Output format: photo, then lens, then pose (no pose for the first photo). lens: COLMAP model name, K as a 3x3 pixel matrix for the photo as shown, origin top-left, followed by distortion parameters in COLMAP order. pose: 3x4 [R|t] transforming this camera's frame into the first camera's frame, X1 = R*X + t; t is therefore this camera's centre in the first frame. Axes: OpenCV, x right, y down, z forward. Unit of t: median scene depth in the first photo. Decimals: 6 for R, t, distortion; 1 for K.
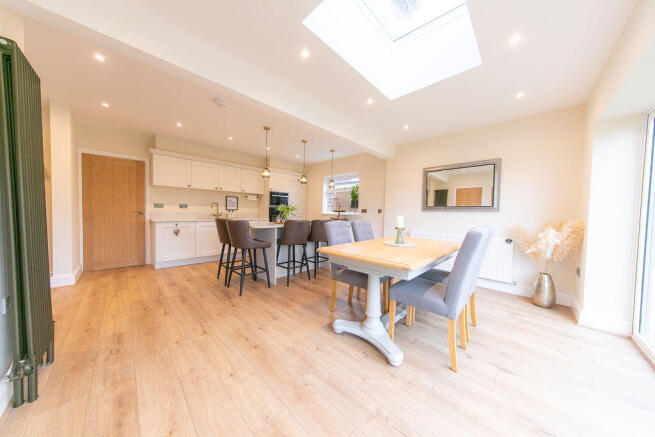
lens RADIAL K [[198.7, 0, 327.5], [0, 198.7, 218.5], [0, 0, 1]] dist [-0.000088, -0.000110]
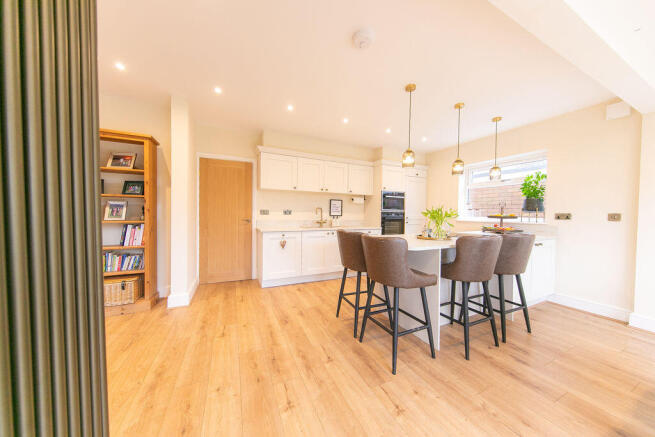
lens RADIAL K [[198.7, 0, 327.5], [0, 198.7, 218.5], [0, 0, 1]] dist [-0.000088, -0.000110]
pose [[0.937597, -0.001758, -0.347719, -0.310043], [-0.004028, 0.999865, -0.015917, -0.026555], [0.347700, 0.016325, 0.937464, 0.300707]]
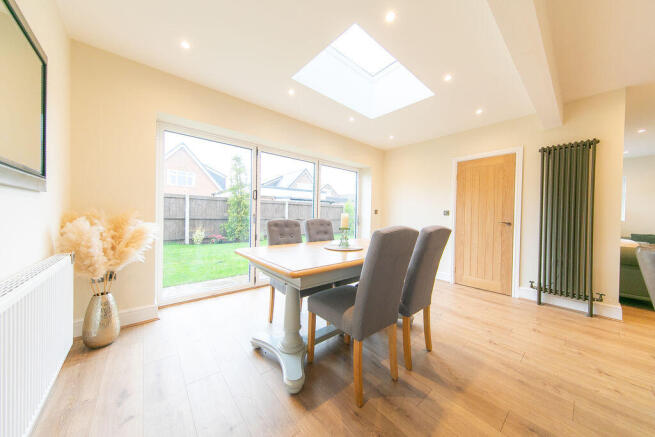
lens RADIAL K [[198.7, 0, 327.5], [0, 198.7, 218.5], [0, 0, 1]] dist [-0.000088, -0.000110]
pose [[-0.993446, -0.039050, 0.107424, 0.214662], [-0.034258, 0.998349, 0.046101, -0.021953], [-0.109047, 0.042119, -0.993144, 1.116266]]
